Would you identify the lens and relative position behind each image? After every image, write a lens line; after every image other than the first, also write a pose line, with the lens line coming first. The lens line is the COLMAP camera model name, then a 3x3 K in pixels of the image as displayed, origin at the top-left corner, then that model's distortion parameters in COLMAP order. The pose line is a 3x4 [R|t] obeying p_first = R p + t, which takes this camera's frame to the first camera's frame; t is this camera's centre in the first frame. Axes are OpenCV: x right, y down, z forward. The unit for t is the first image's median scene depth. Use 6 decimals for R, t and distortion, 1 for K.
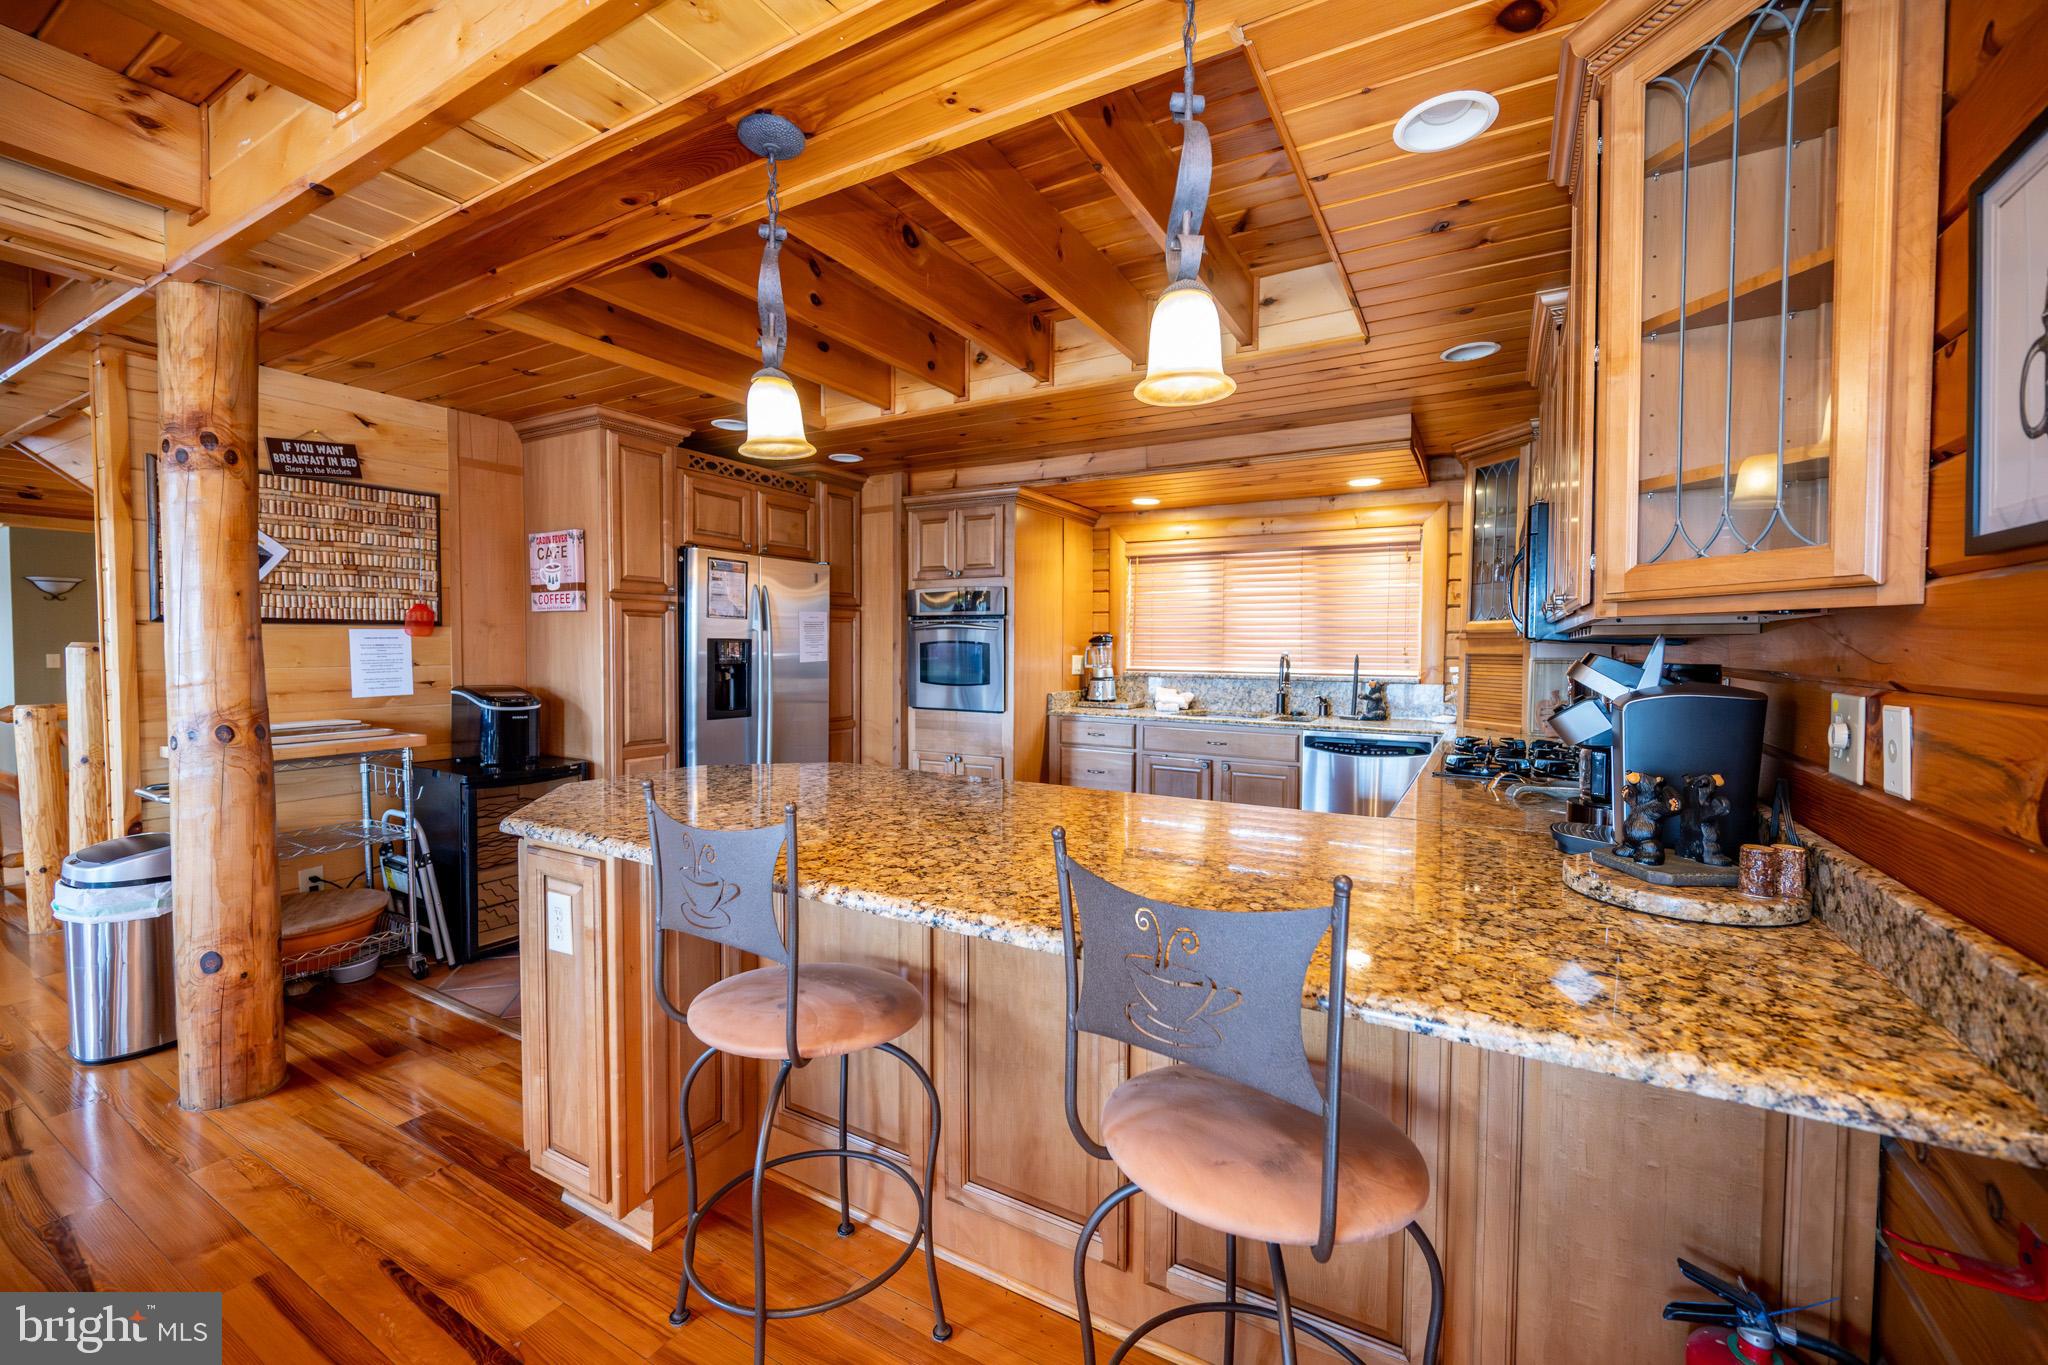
lens RADIAL K [[823.9, 0, 989.1], [0, 823.9, 683.3], [0, 0, 1]] dist [-0.000333, -0.000346]
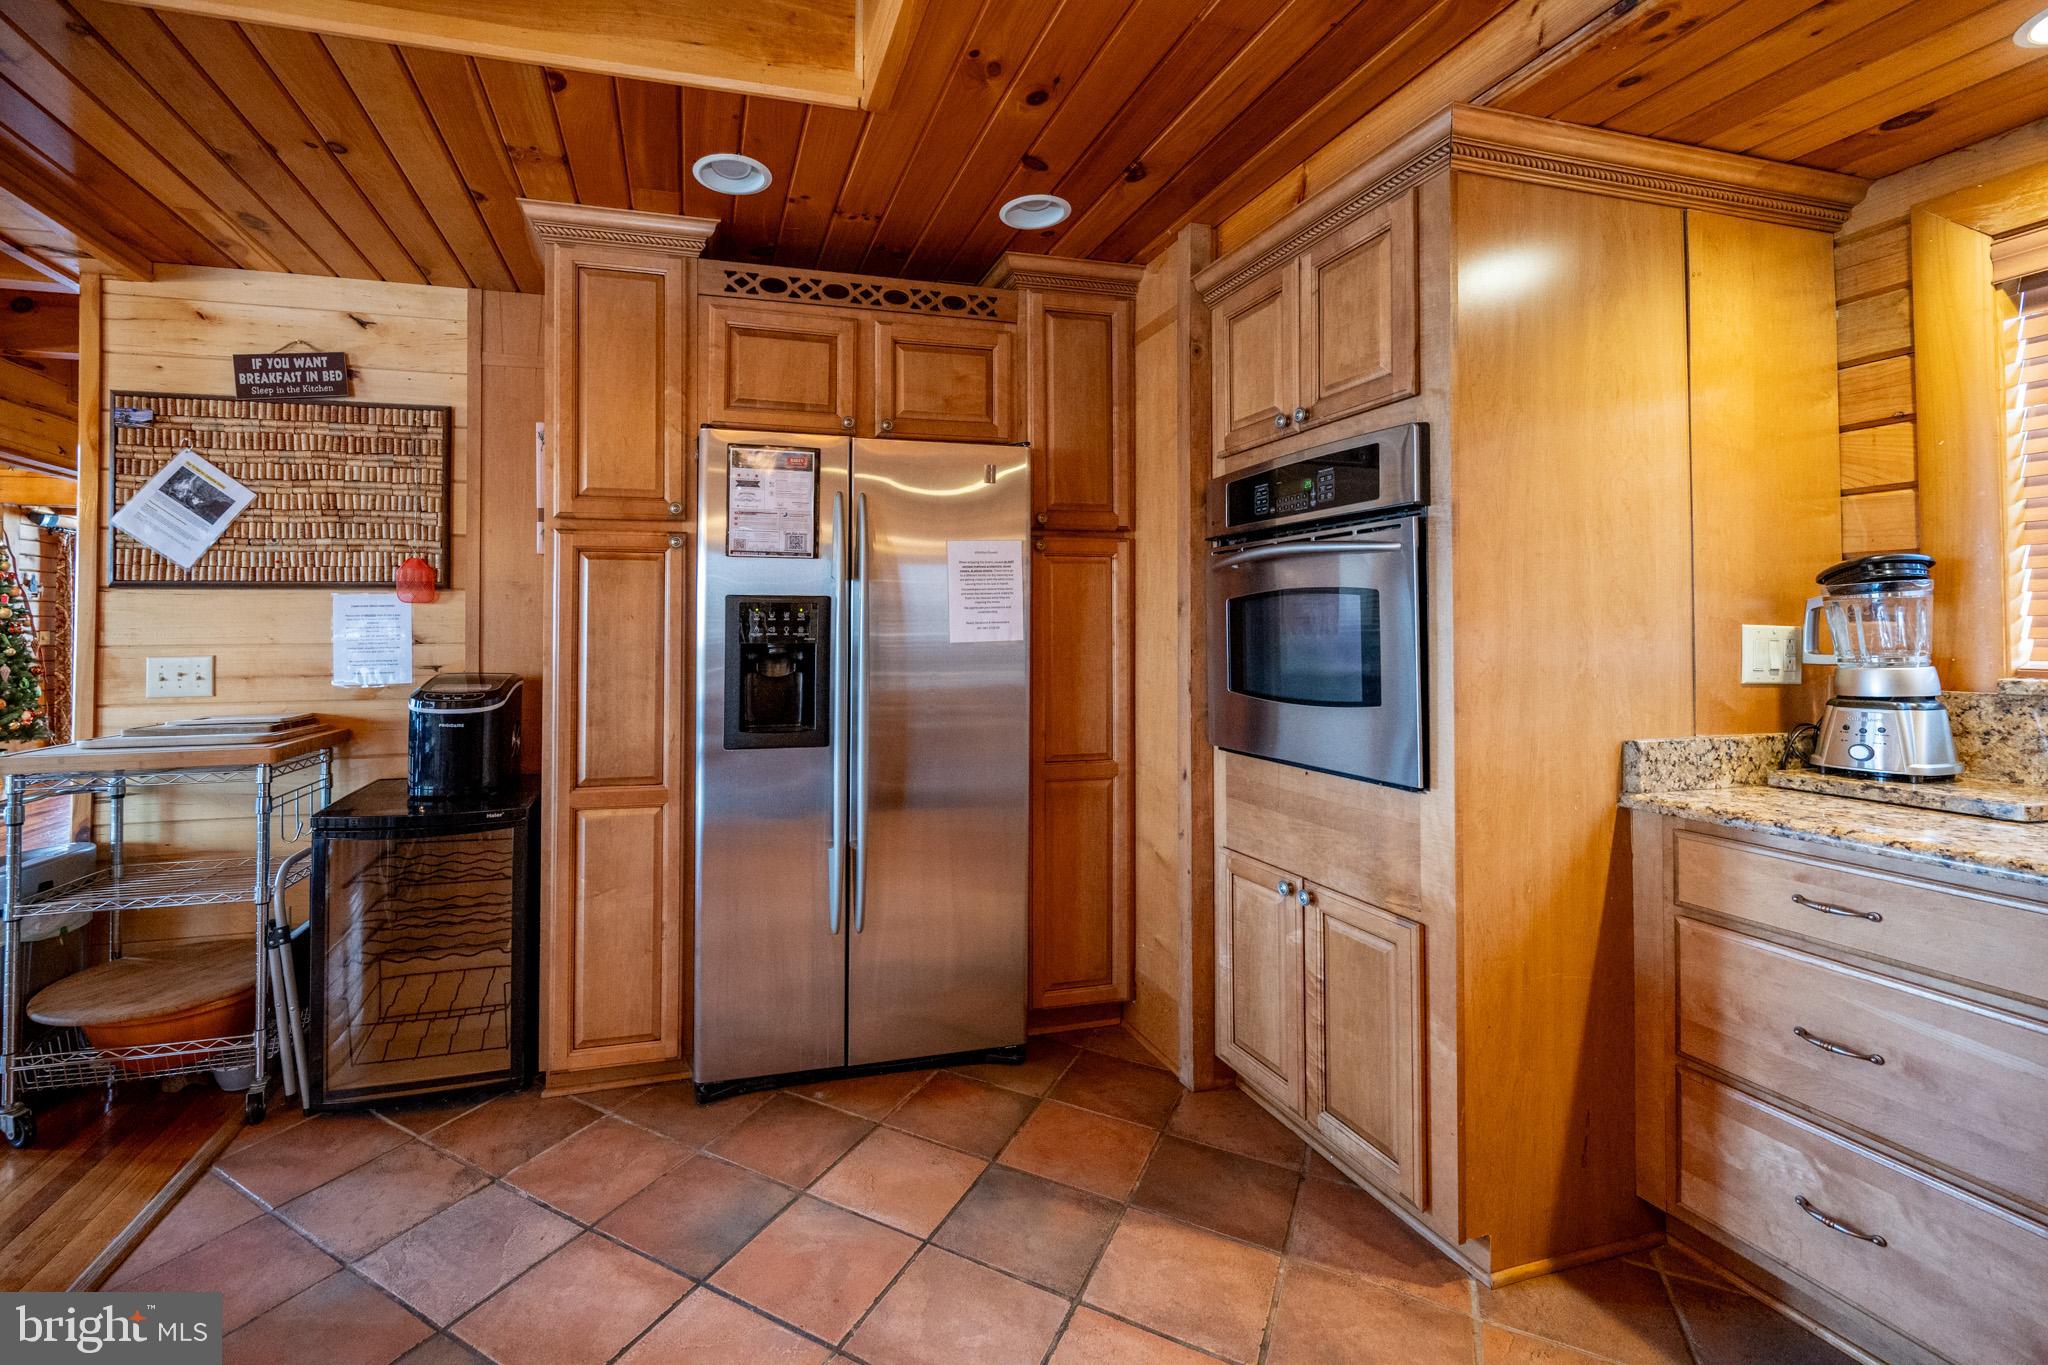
lens RADIAL K [[823.9, 0, 908.5], [0, 823.9, 626.5], [0, 0, 1]] dist [-0.000333, -0.000346]
pose [[0.727086, -0.010278, -0.686470, 0.116588], [-0.024084, 0.998891, -0.040464, -0.016714], [0.686124, 0.045954, 0.726032, 0.735754]]
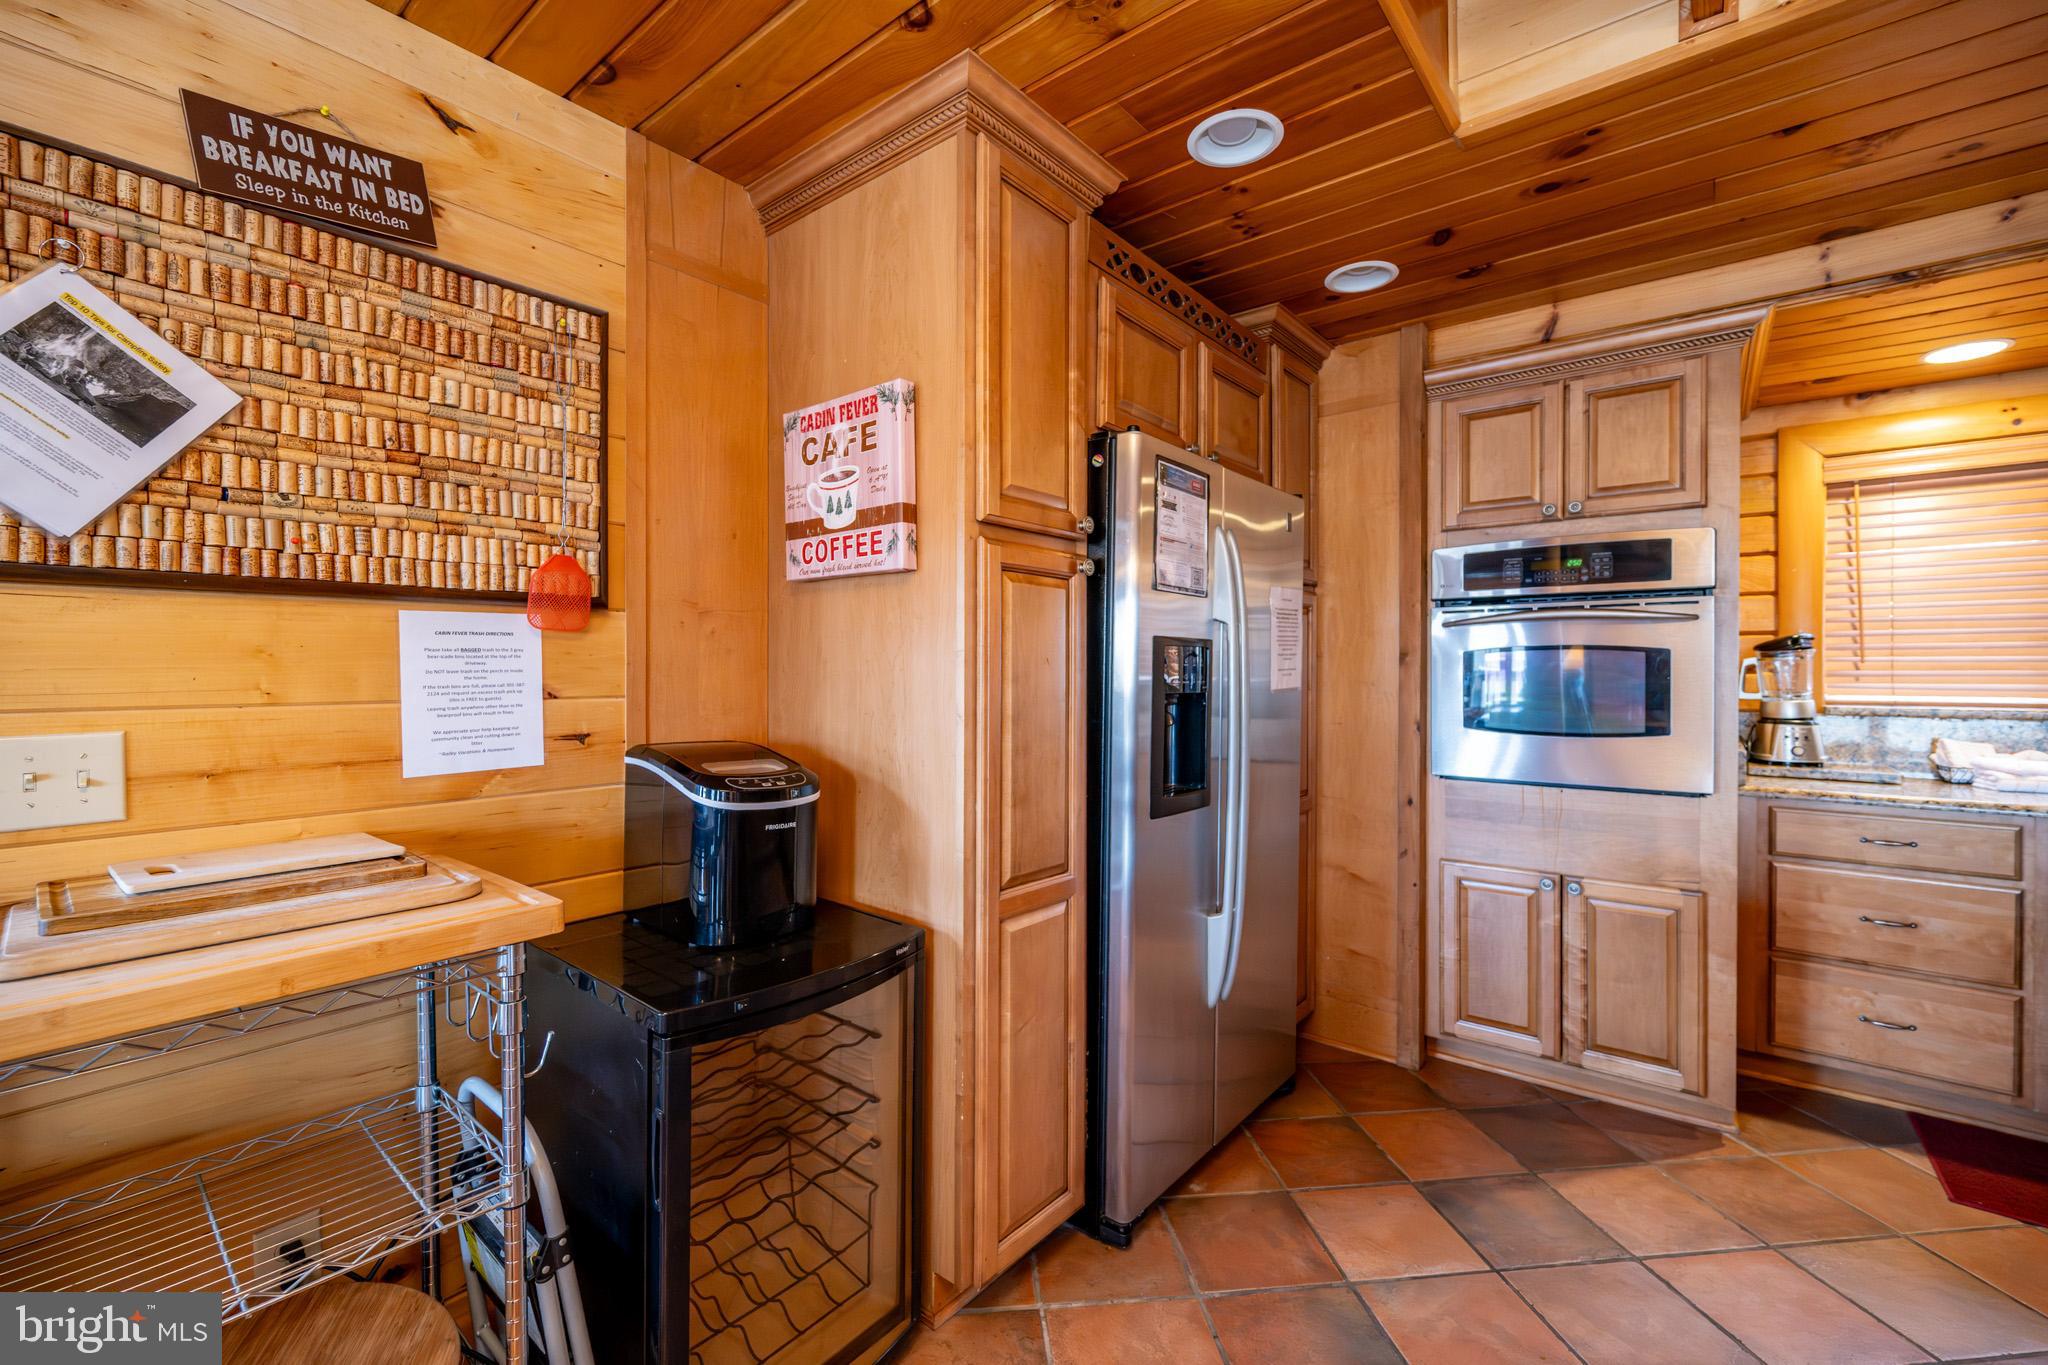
lens RADIAL K [[823.9, 0, 988.2], [0, 823.9, 683.9], [0, 0, 1]] dist [-0.000333, -0.000346]
pose [[0.989098, -0.001546, -0.147249, -0.386235], [-0.002814, 0.999564, -0.029393, -0.016253], [0.147230, 0.029487, 0.988663, 0.577968]]
